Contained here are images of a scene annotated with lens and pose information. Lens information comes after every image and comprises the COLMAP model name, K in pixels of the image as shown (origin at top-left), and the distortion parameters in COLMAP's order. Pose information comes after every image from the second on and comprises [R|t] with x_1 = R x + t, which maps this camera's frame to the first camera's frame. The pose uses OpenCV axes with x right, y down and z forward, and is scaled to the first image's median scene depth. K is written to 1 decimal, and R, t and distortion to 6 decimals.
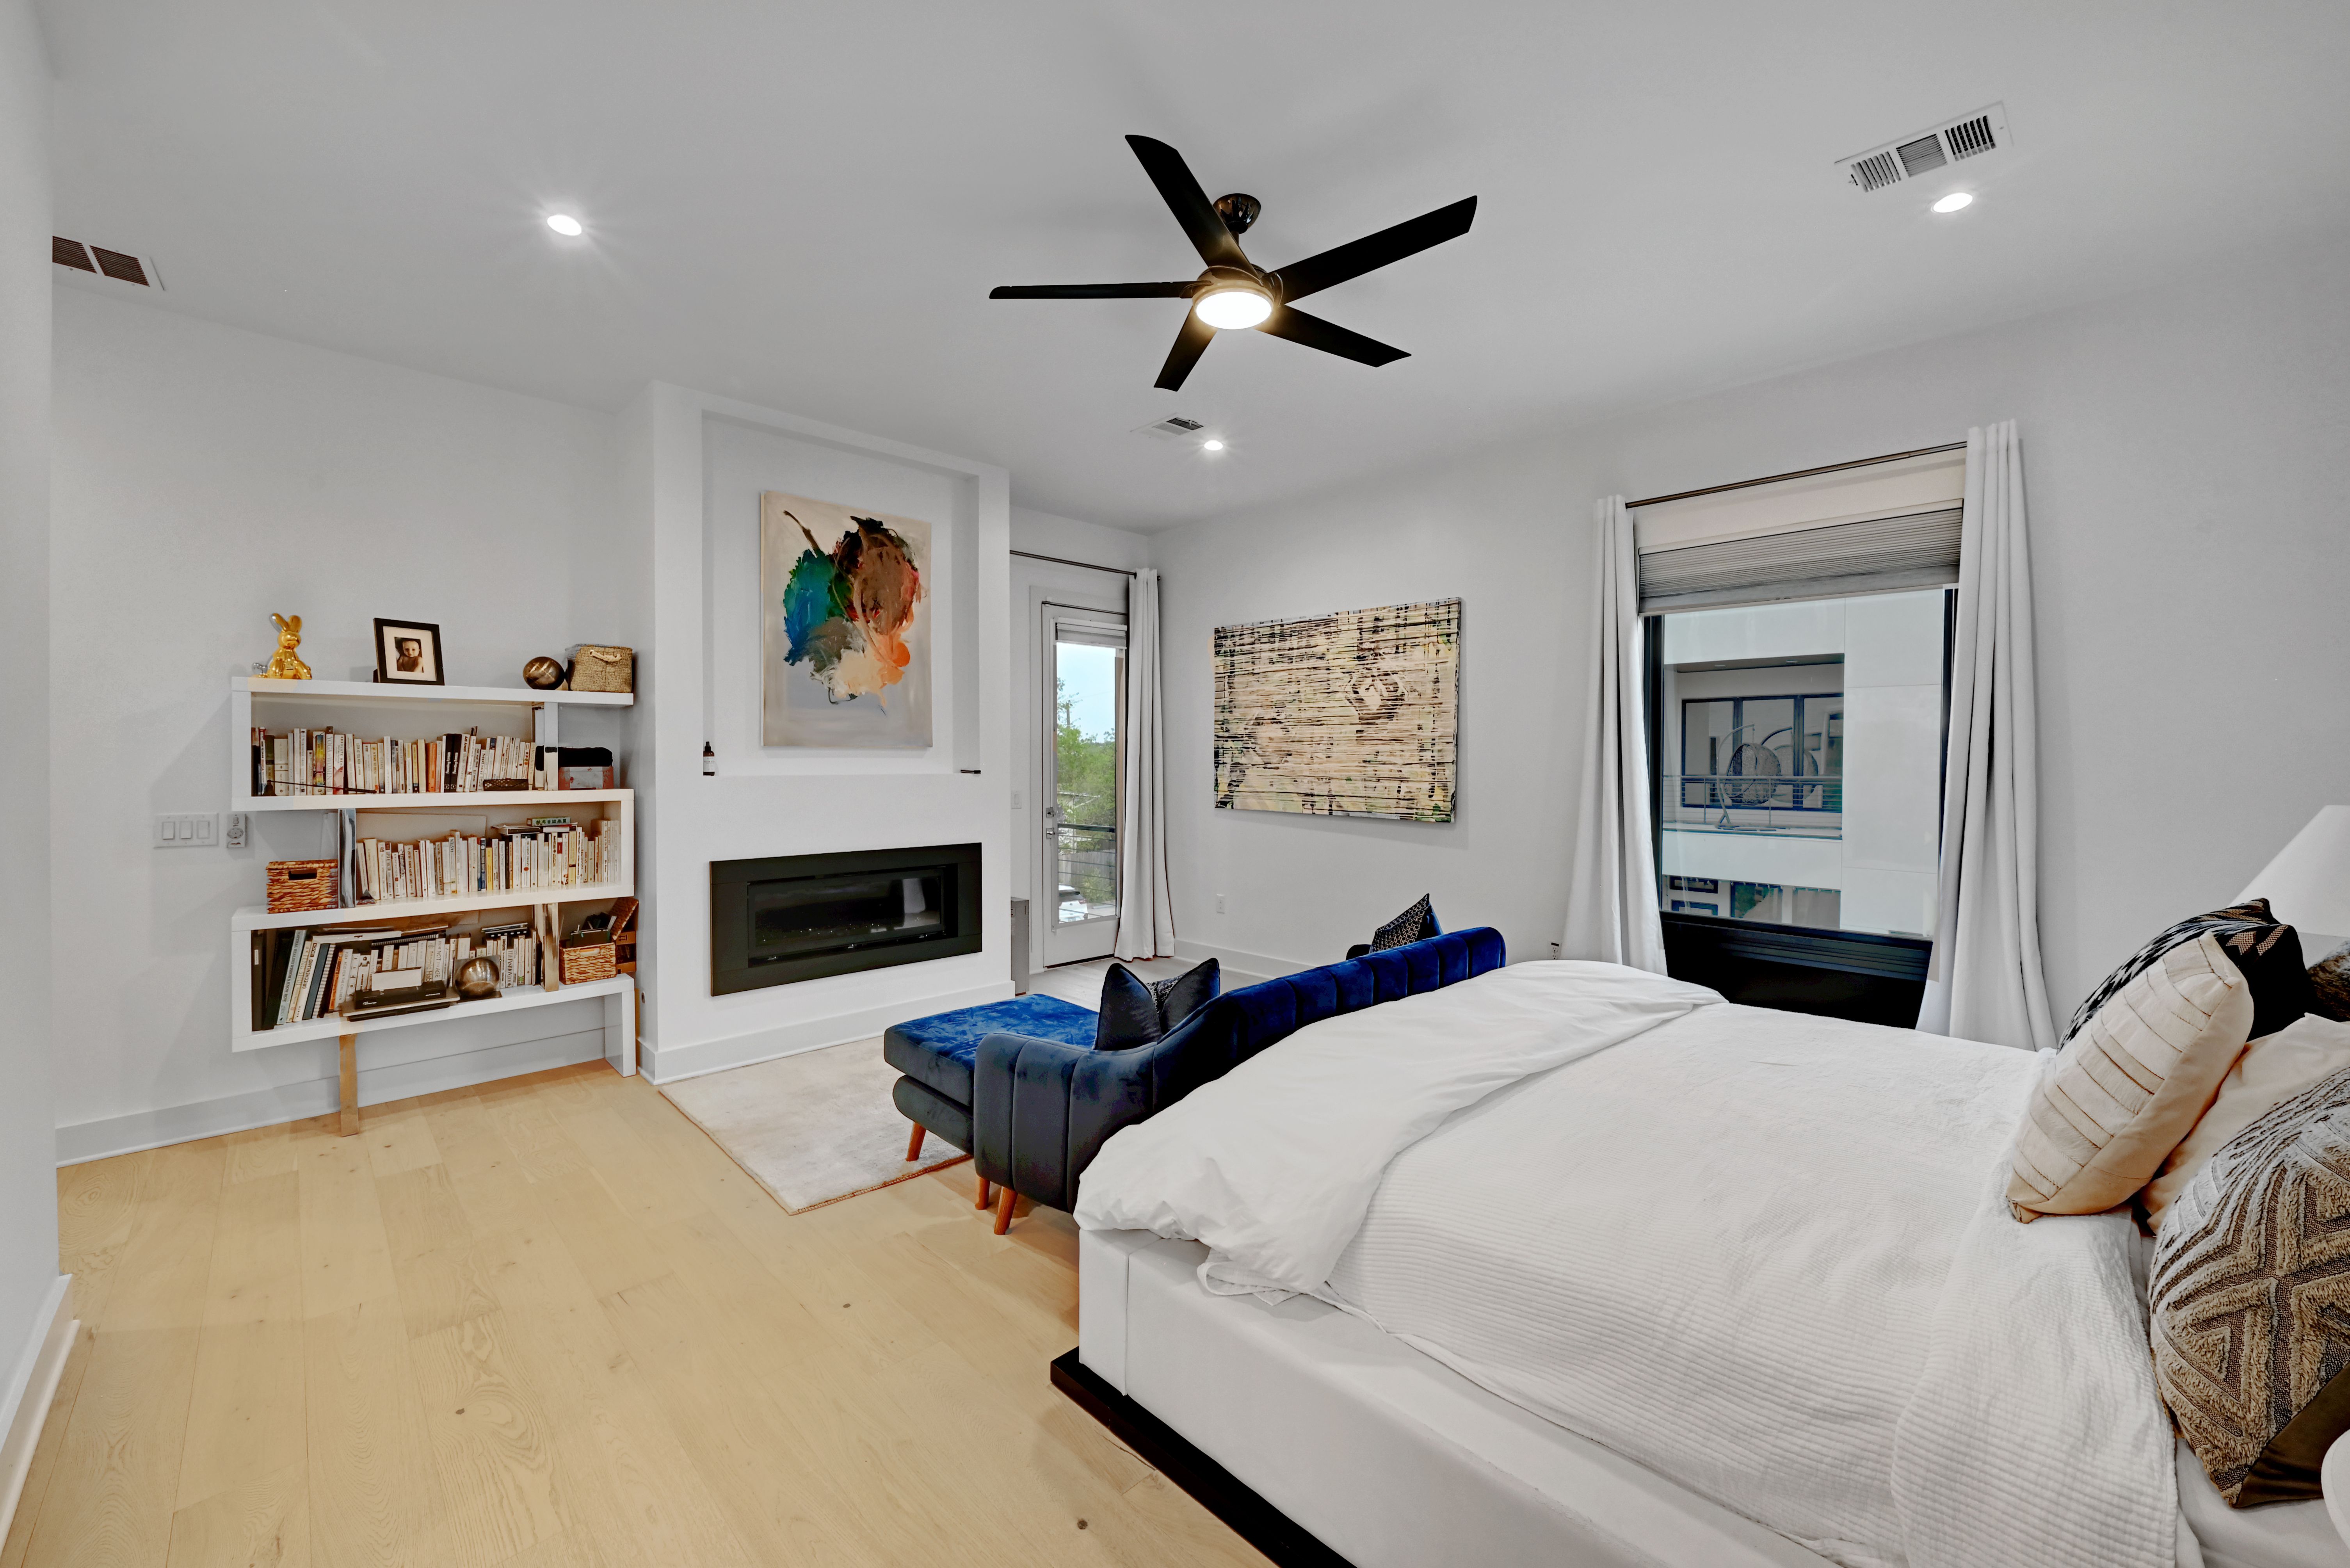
lens RADIAL K [[933.5, 0, 1175.0], [0, 933.5, 784.0], [0, 0, 1]] dist [0.000706, 0.000016]
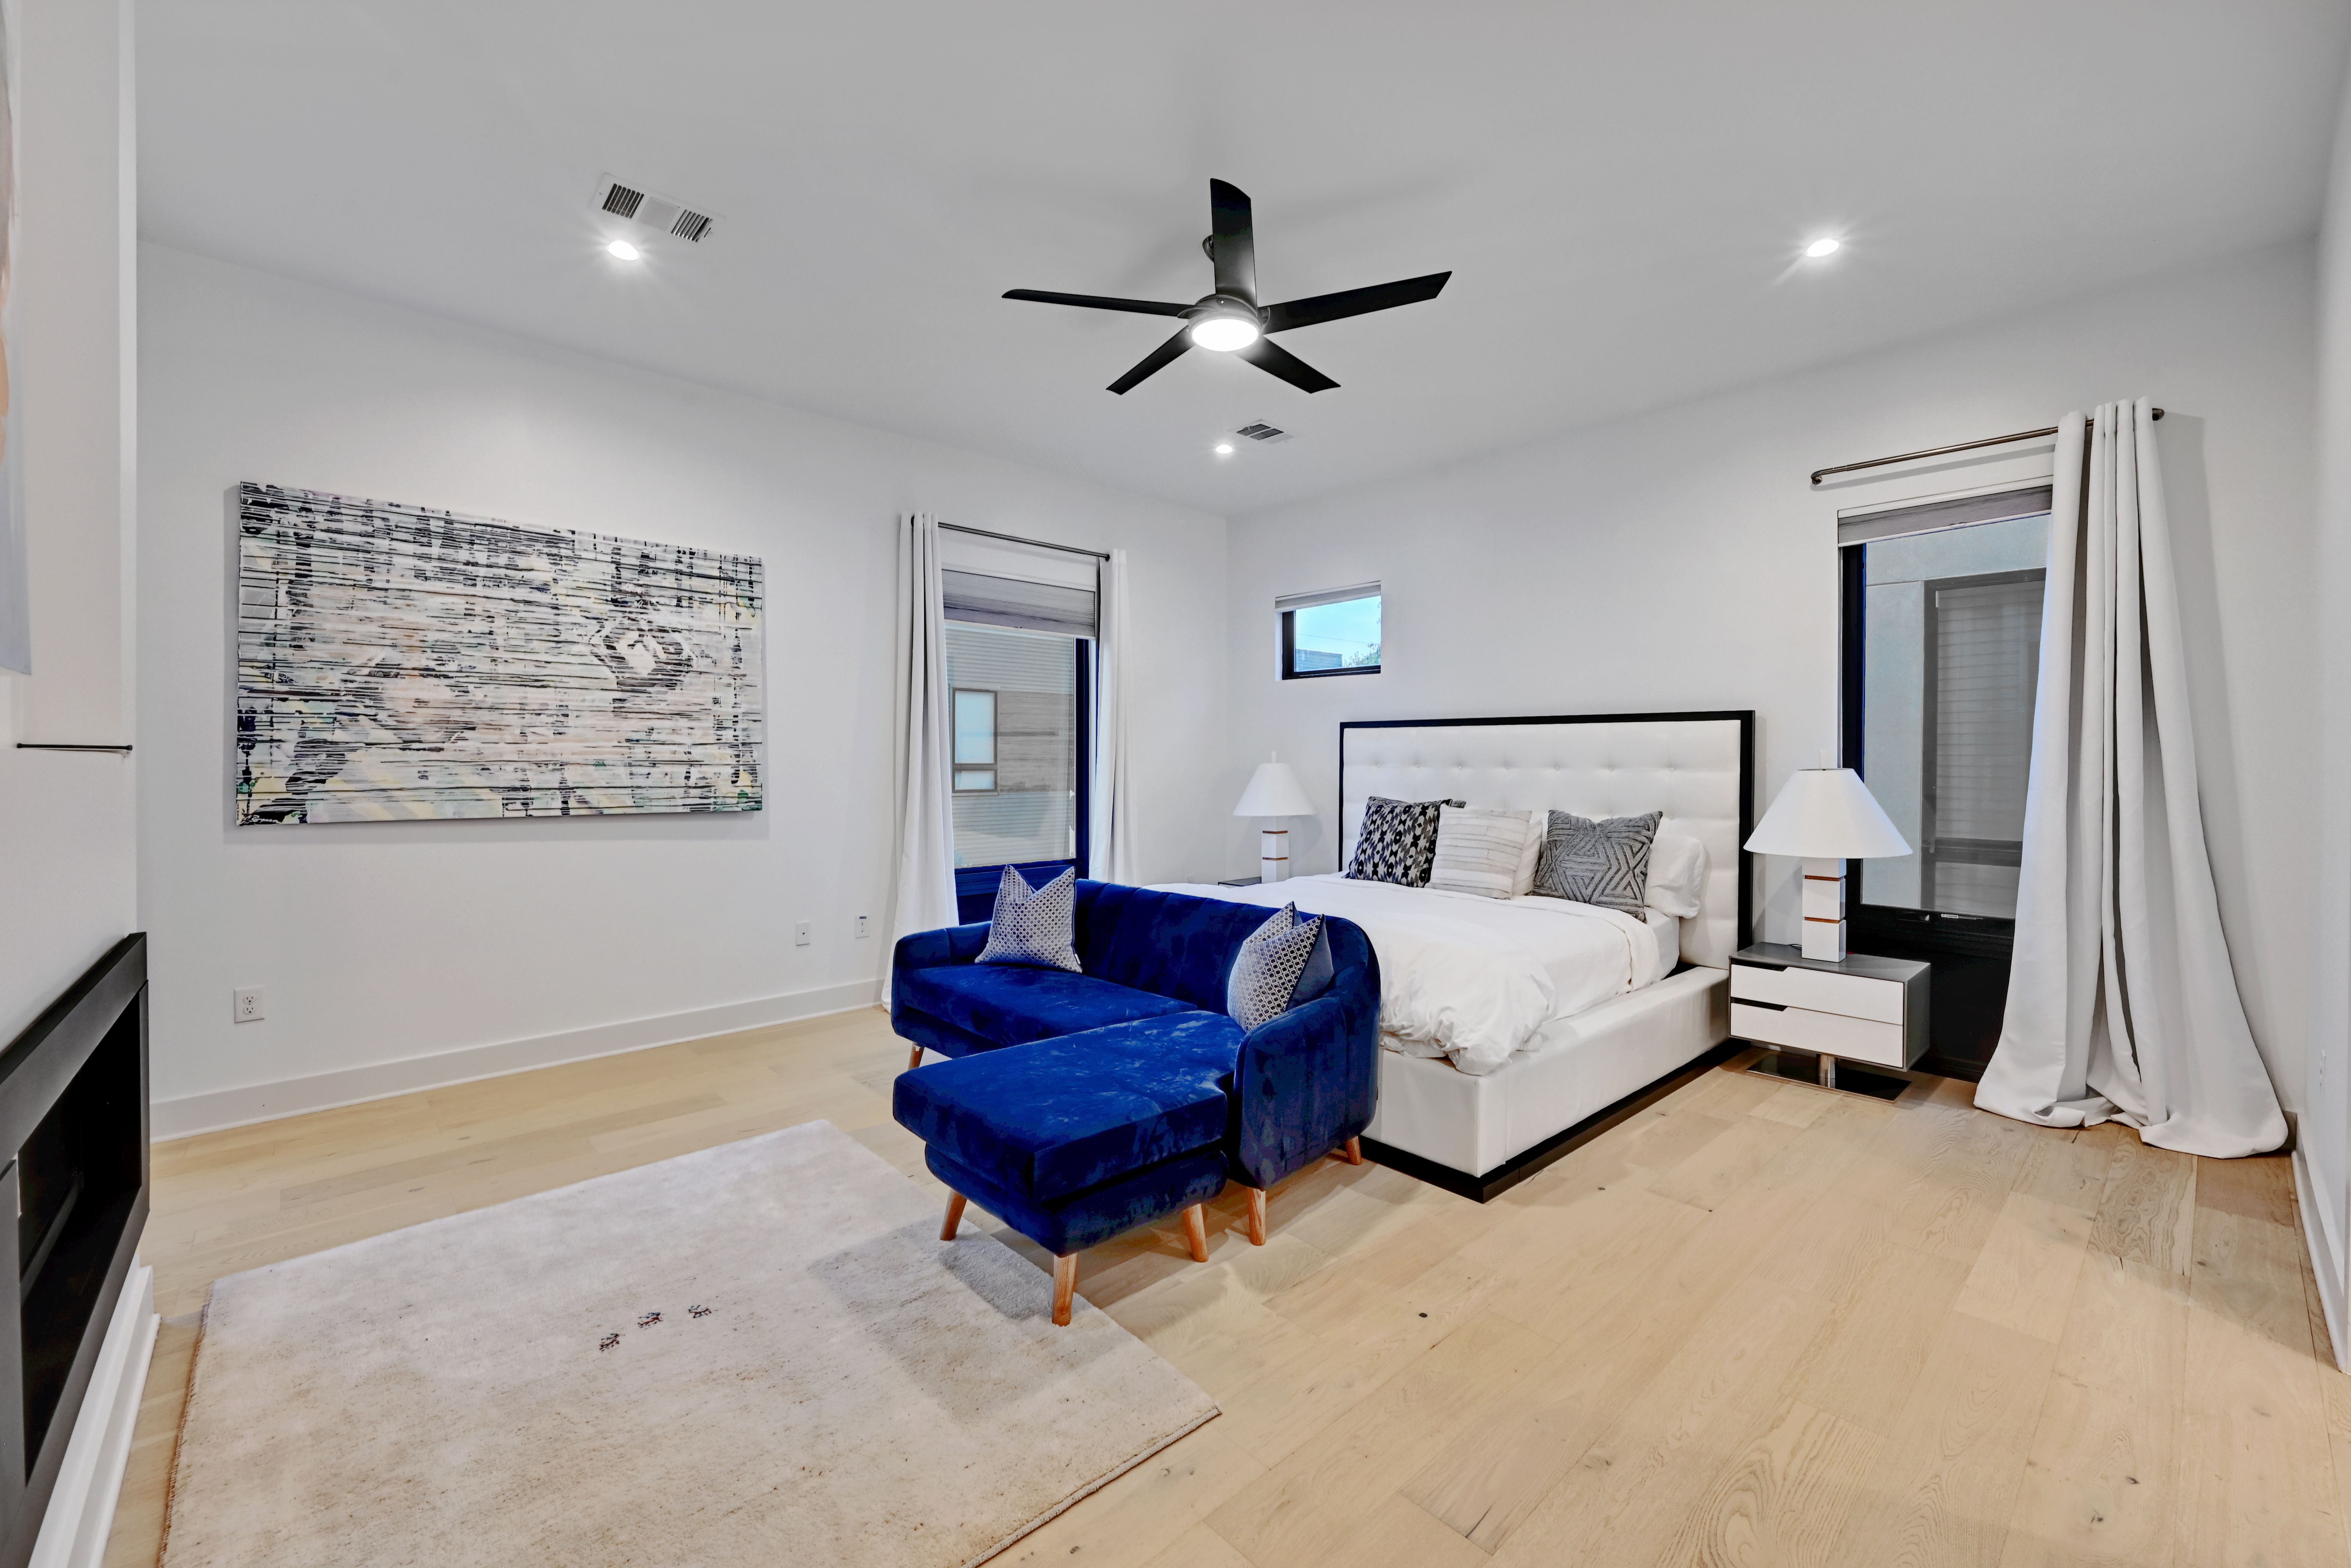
lens RADIAL K [[933.8, 0, 1175.5], [0, 933.8, 784.0], [0, 0, 1]] dist [0.000706, 0.000016]
pose [[0.025448, -0.039230, 0.998906, -0.531566], [0.016109, 0.999116, 0.038828, -0.011120], [-0.999546, 0.015104, 0.026057, 0.522250]]
